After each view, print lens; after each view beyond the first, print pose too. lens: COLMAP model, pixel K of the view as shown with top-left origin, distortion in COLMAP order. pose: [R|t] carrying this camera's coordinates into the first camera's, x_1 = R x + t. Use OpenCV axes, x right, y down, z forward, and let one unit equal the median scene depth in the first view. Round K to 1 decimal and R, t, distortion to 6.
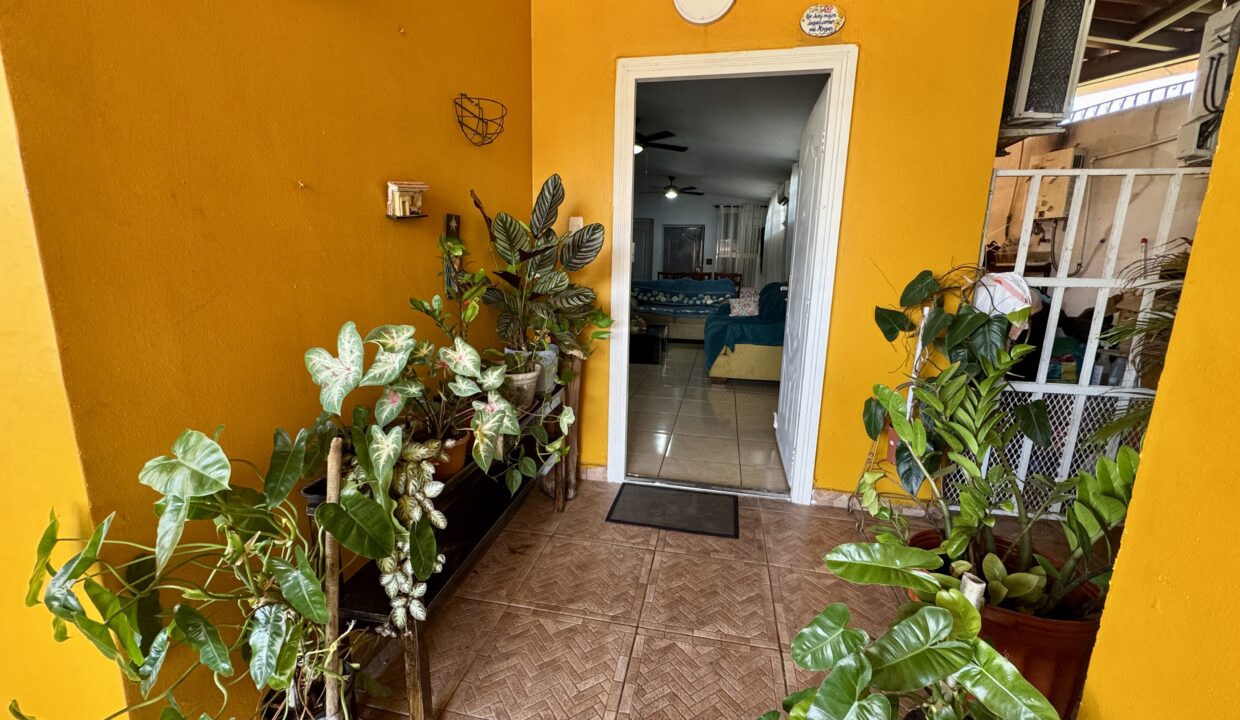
lens RADIAL K [[493.3, 0, 622.6], [0, 493.3, 358.3], [0, 0, 1]] dist [-0.001653, 0.000175]
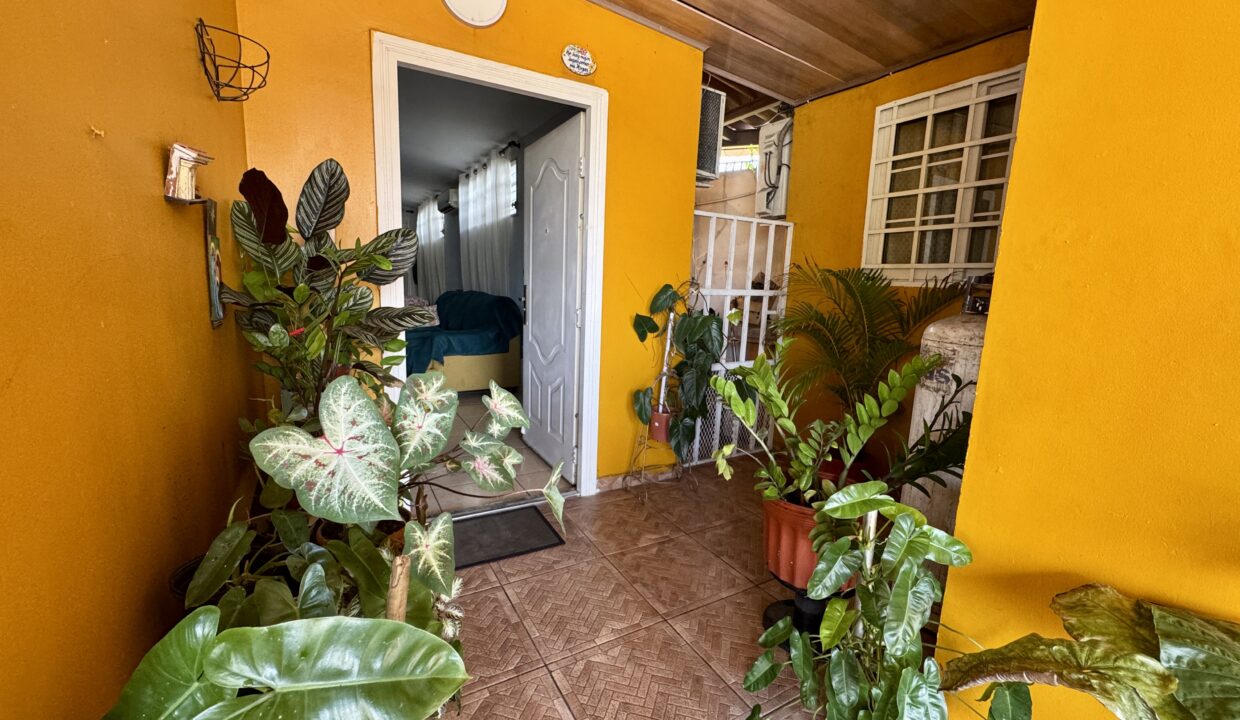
lens RADIAL K [[493.3, 0, 621.4], [0, 493.3, 358.0], [0, 0, 1]] dist [-0.001653, 0.000175]
pose [[0.749553, -0.096843, 0.654823, -0.311082], [0.105180, 0.994097, 0.026623, -0.034263], [-0.653535, 0.048919, 0.755314, 0.124975]]
